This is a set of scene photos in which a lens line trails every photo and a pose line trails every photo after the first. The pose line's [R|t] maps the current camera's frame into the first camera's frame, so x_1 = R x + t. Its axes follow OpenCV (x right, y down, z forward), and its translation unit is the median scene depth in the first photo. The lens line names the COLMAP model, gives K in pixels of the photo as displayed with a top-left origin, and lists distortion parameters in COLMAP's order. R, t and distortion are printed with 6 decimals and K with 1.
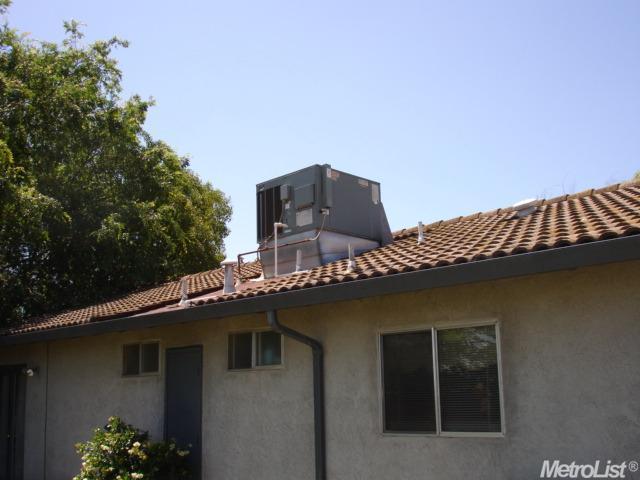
lens RADIAL K [[717.1, 0, 320.0], [0, 717.1, 240.0], [0, 0, 1]] dist [-0.095891, -0.070401]
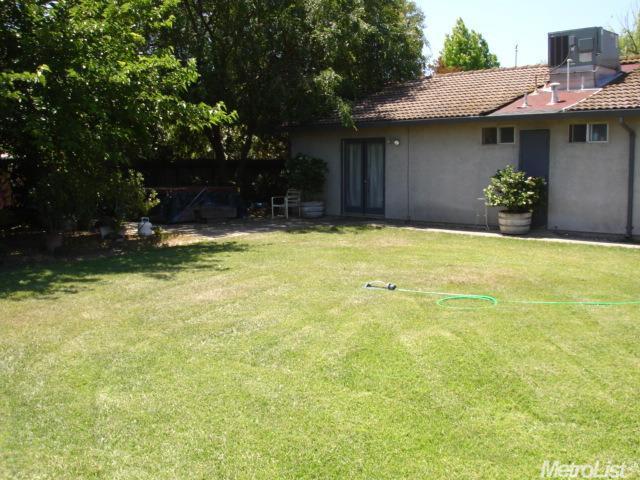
lens RADIAL K [[717.1, 0, 320.0], [0, 717.1, 240.0], [0, 0, 1]] dist [-0.095891, -0.070401]
pose [[0.999780, 0.010591, -0.018080, -0.651838], [-0.004317, 0.948466, 0.316850, -0.150419], [0.020504, -0.316703, 0.948303, -0.804173]]
